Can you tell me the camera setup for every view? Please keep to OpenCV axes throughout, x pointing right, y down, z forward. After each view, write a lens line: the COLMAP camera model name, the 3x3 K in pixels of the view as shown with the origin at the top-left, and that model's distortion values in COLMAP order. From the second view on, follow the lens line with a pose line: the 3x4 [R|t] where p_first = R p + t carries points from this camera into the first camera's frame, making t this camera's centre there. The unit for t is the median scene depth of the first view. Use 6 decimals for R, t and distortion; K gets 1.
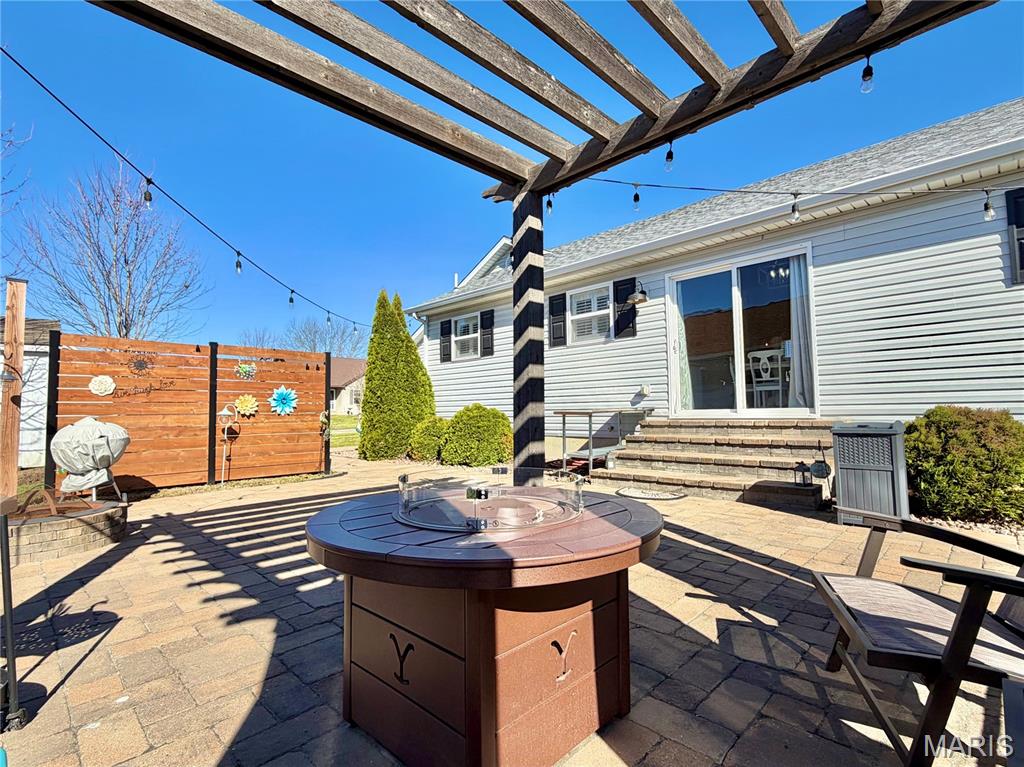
lens RADIAL K [[499.2, 0, 512.1], [0, 499.2, 386.1], [0, 0, 1]] dist [-0.015428, -0.001226]
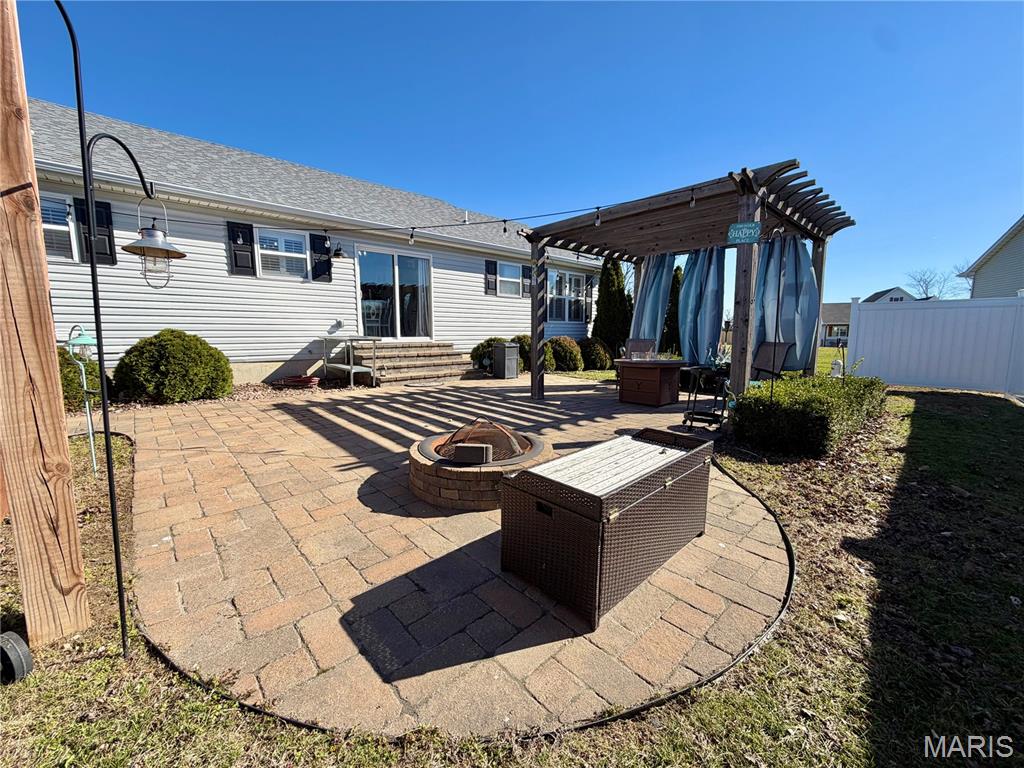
lens RADIAL K [[407.2, 0, 508.1], [0, 407.2, 384.4], [0, 0, 1]] dist [0.000409, -0.000138]
pose [[0.054340, -0.109368, 0.992515, -0.765216], [-0.052069, 0.992321, 0.112197, 0.022827], [-0.997164, -0.057776, 0.048228, 0.408679]]
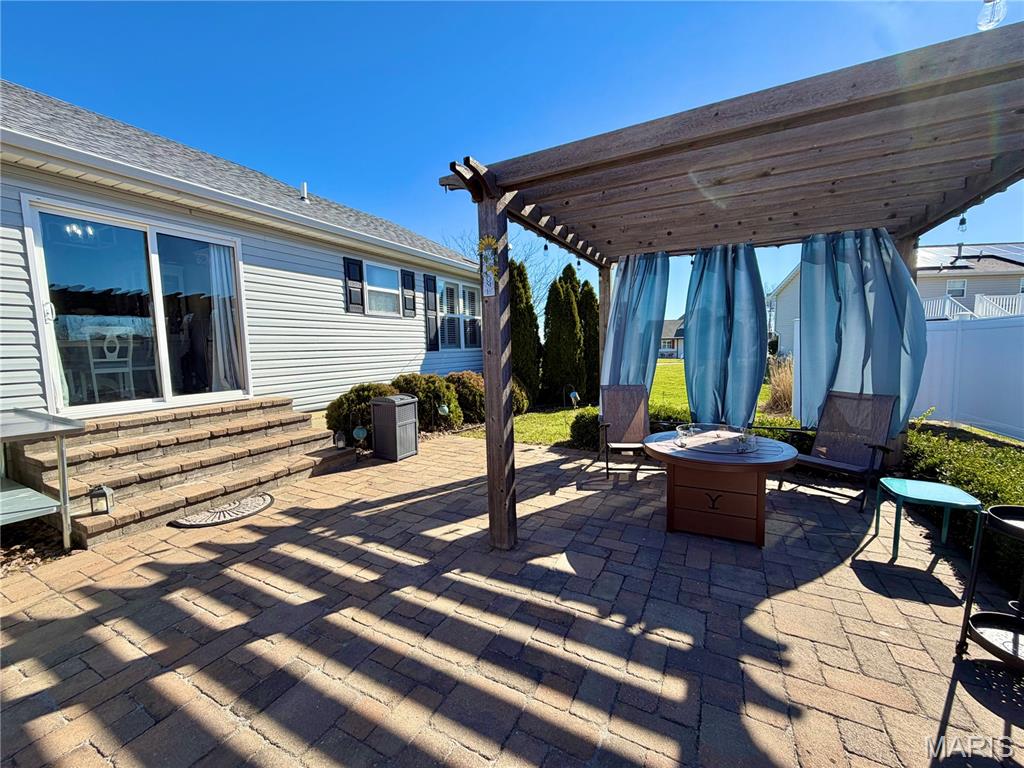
lens RADIAL K [[407.2, 0, 509.1], [0, 407.2, 384.5], [0, 0, 1]] dist [0.000409, -0.000138]
pose [[-0.293718, -0.066085, 0.953605, -0.319153], [-0.022198, 0.997810, 0.062312, -0.027551], [-0.955634, -0.002866, -0.294542, 0.489218]]
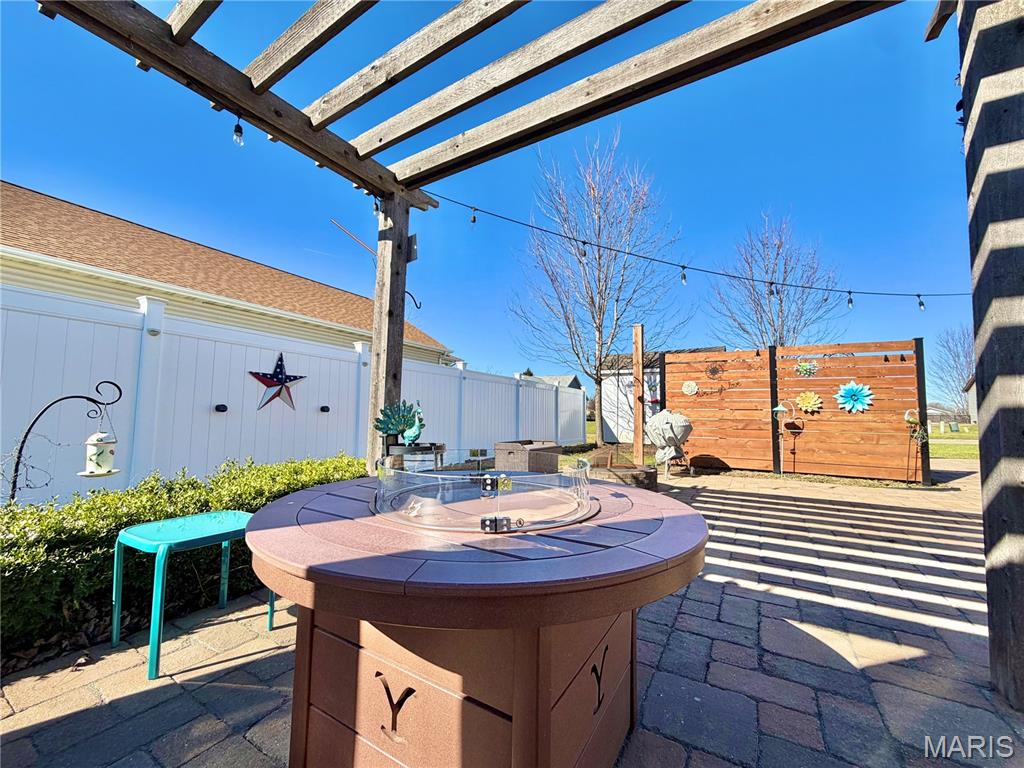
lens RADIAL K [[407.2, 0, 514.9], [0, 407.2, 384.5], [0, 0, 1]] dist [0.000409, -0.000138]
pose [[0.224902, -0.050226, -0.973086, 0.282089], [0.031405, 0.998525, -0.044281, 0.038357], [0.973875, -0.020601, 0.226147, 0.398497]]
